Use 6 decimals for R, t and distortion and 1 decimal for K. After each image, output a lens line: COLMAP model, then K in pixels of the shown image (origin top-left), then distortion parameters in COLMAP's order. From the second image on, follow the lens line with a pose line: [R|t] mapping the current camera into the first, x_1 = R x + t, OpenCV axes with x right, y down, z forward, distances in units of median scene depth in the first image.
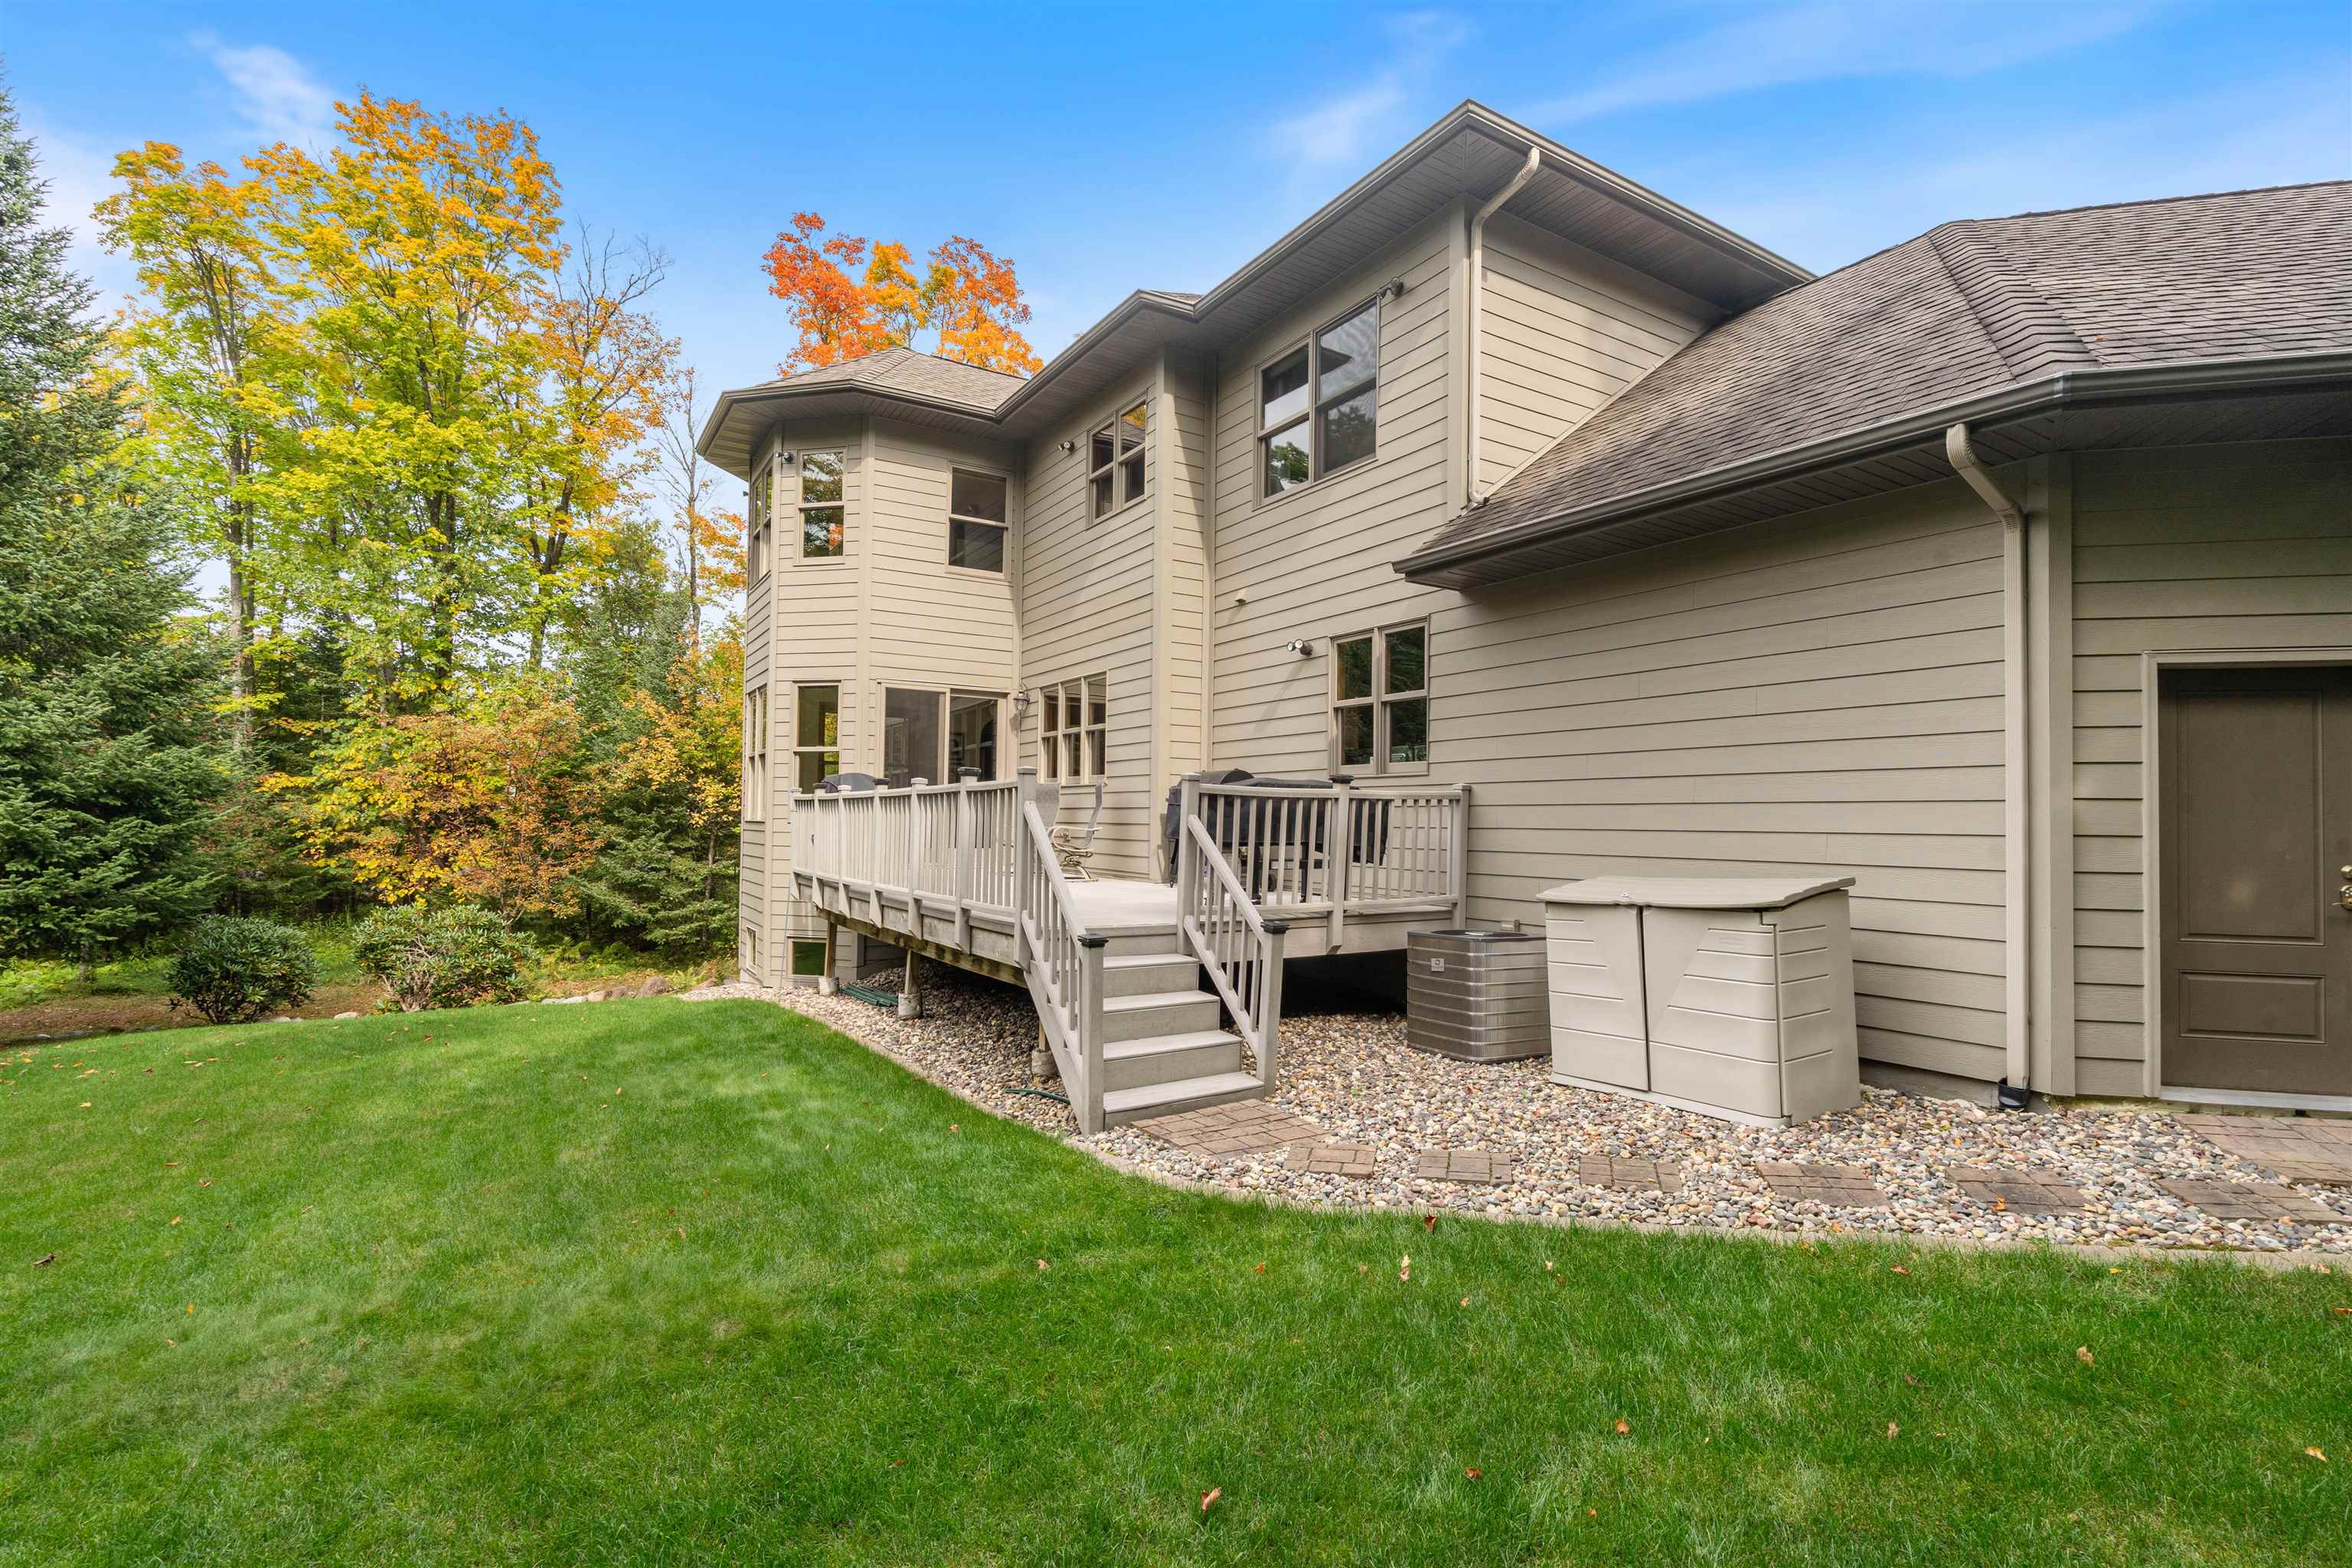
lens RADIAL K [[1051.1, 0, 1208.5], [0, 1051.1, 794.0], [0, 0, 1]] dist [0.000461, 0.000292]
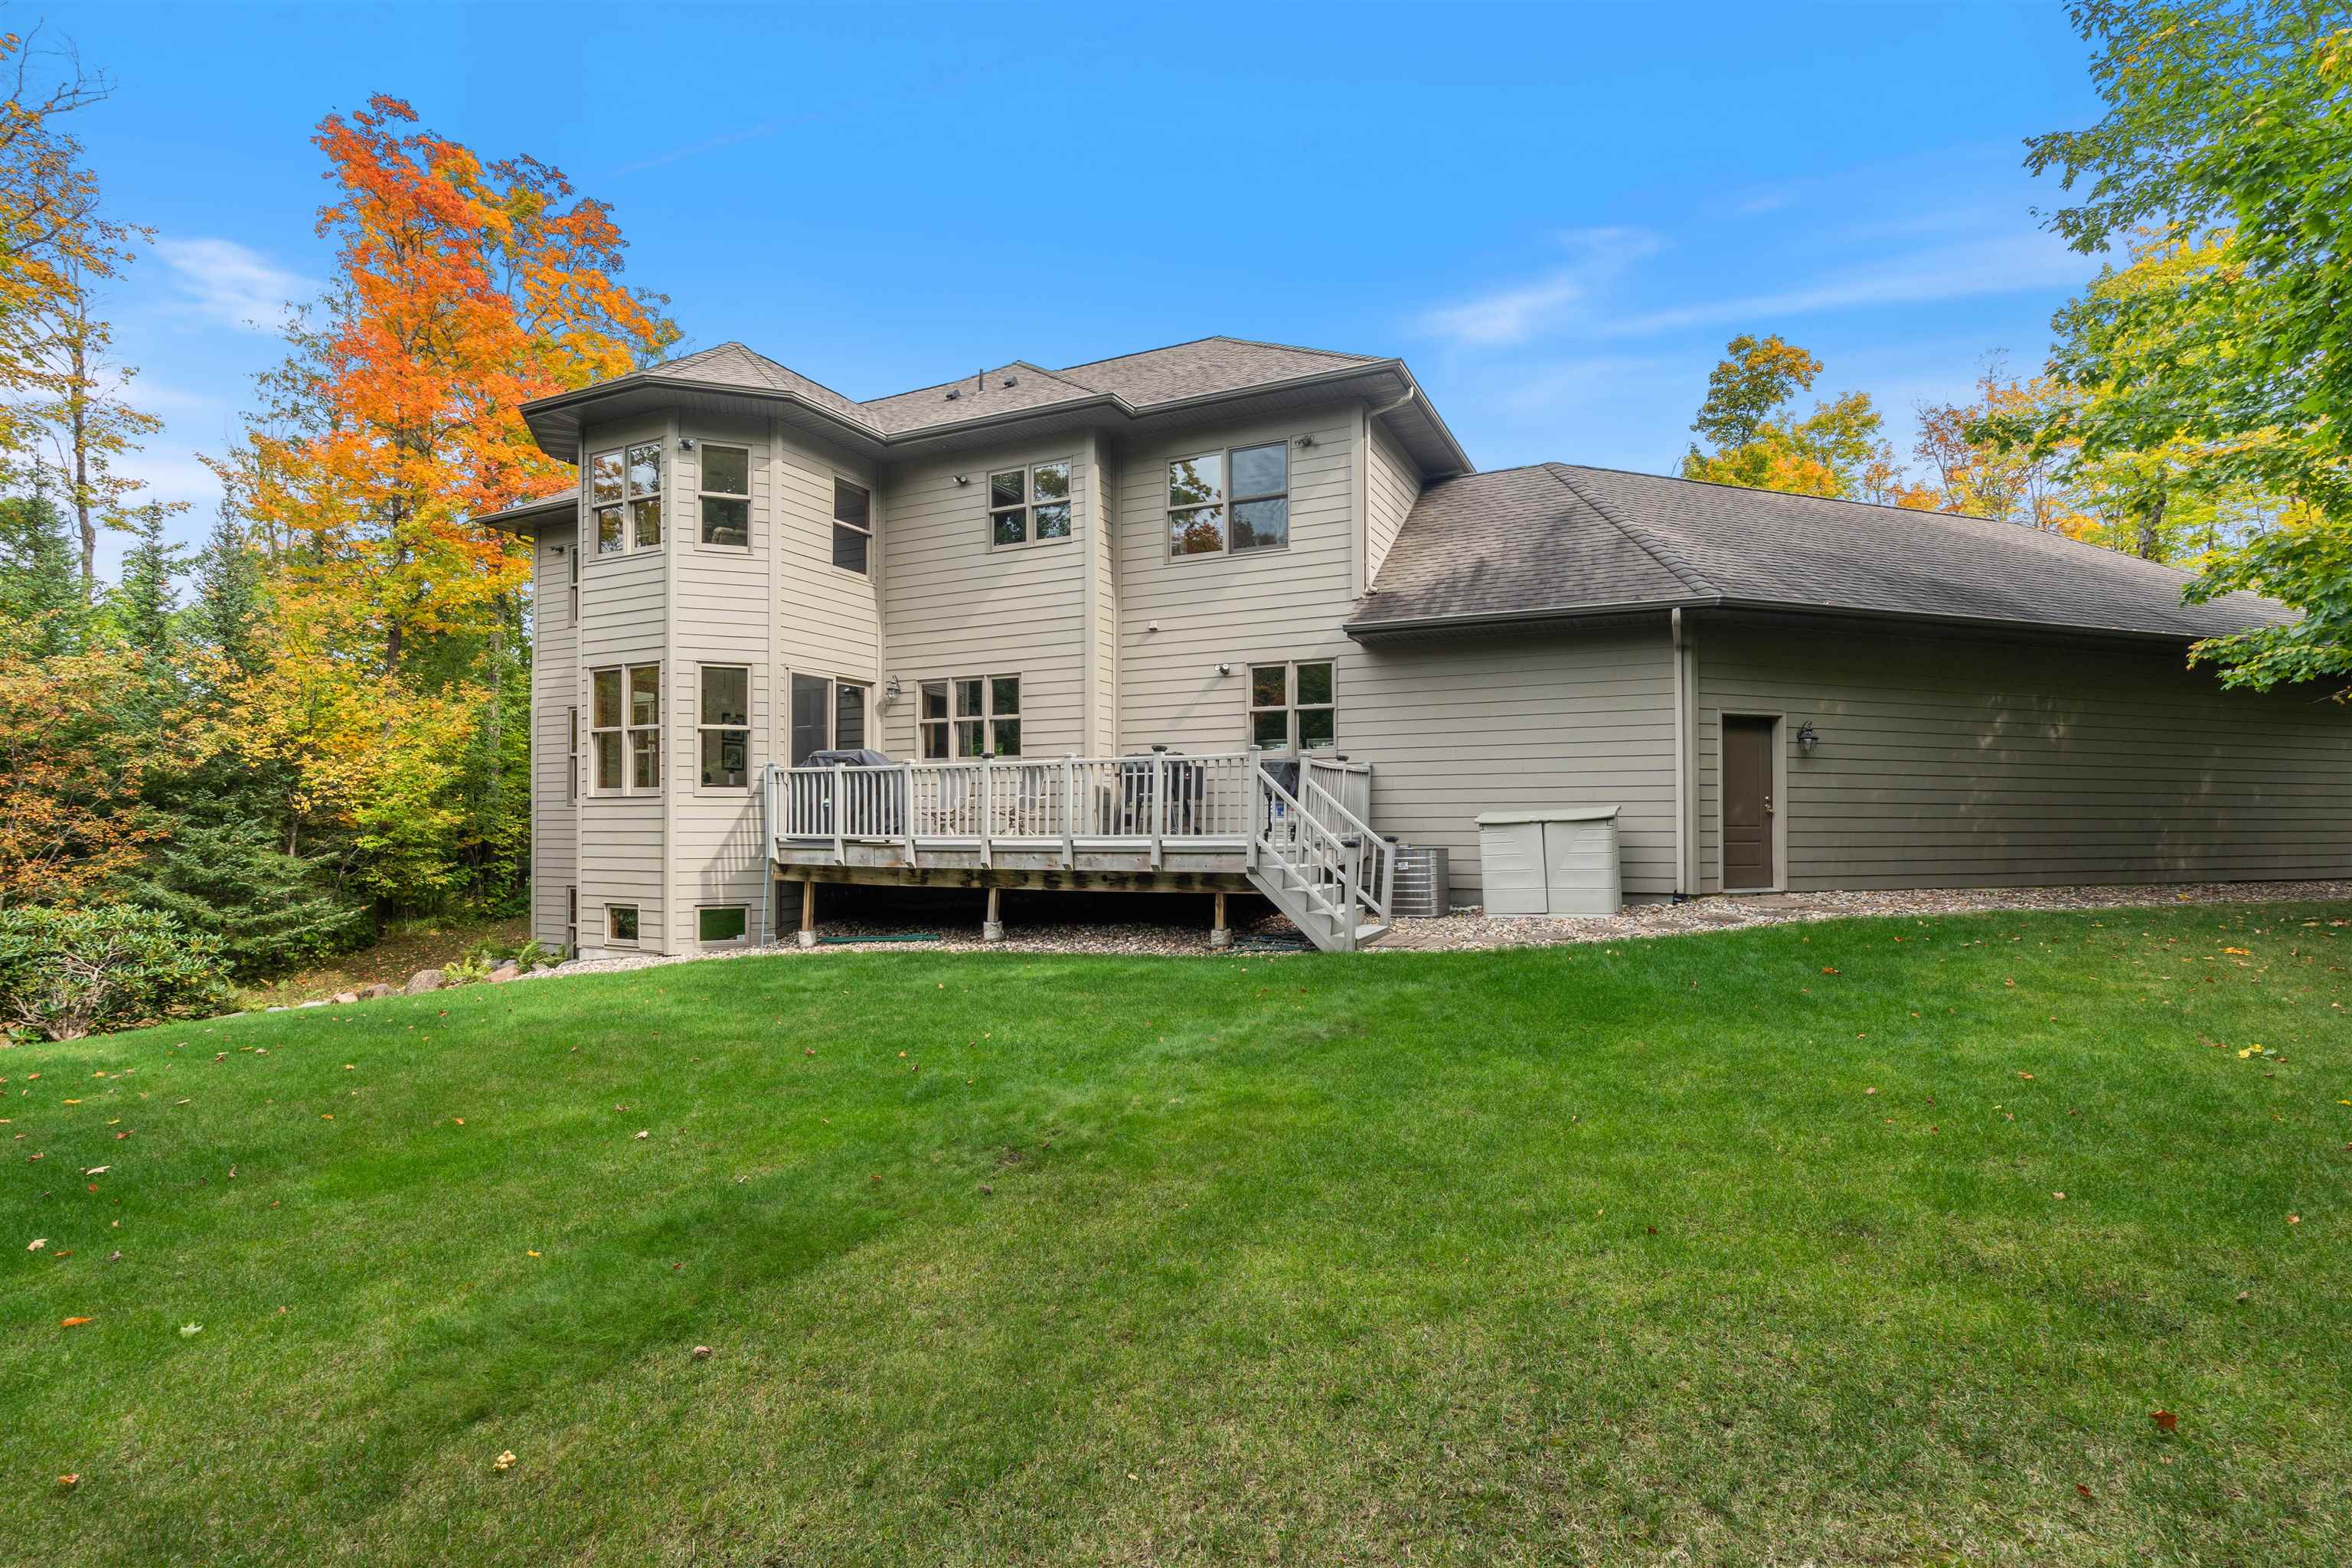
lens RADIAL K [[1051.1, 0, 1208.5], [0, 1051.1, 794.0], [0, 0, 1]] dist [0.000461, 0.000292]
pose [[0.842997, -0.000953, 0.537918, -0.561955], [-0.000841, 0.999995, 0.003089, 0.022260], [-0.537918, -0.003057, 0.842992, -0.162256]]
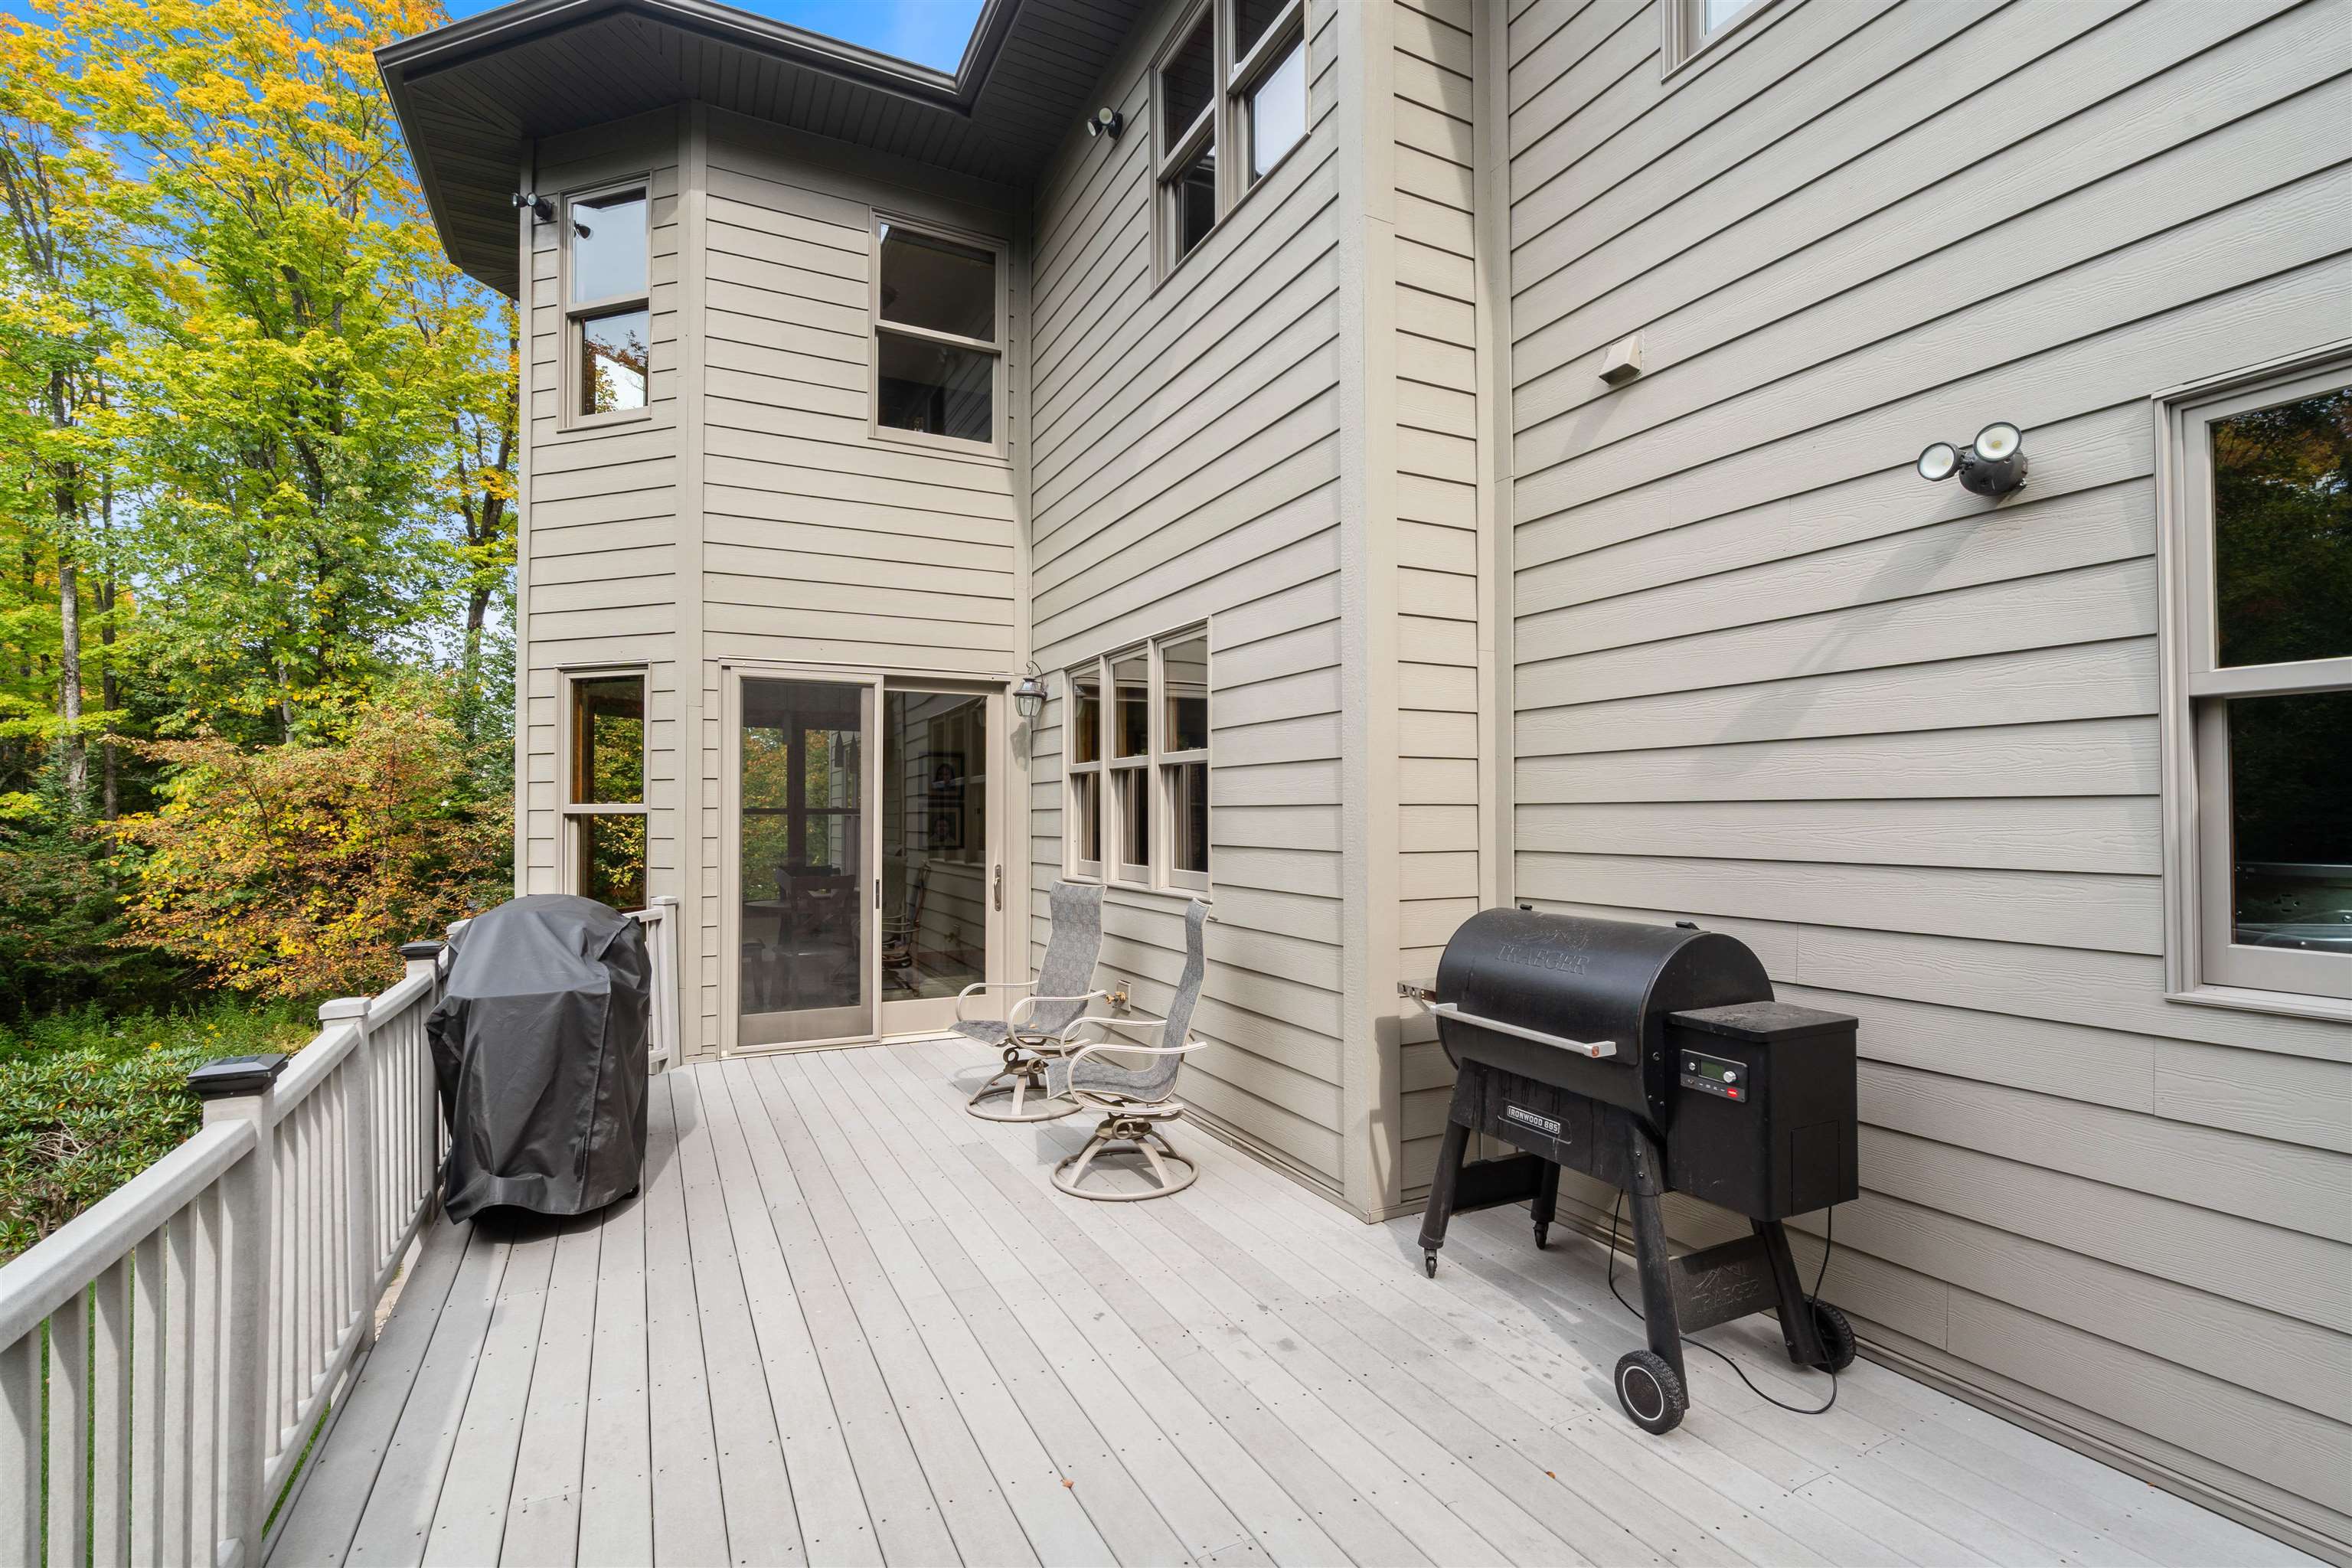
lens RADIAL K [[1062.6, 0, 1176.0], [0, 1062.6, 784.0], [0, 0, 1]] dist [0.000589, 0.000239]
pose [[0.993759, -0.016232, -0.110358, -0.063774], [0.015941, 0.999867, -0.003518, -0.050876], [0.110400, 0.001737, 0.993886, 0.578116]]
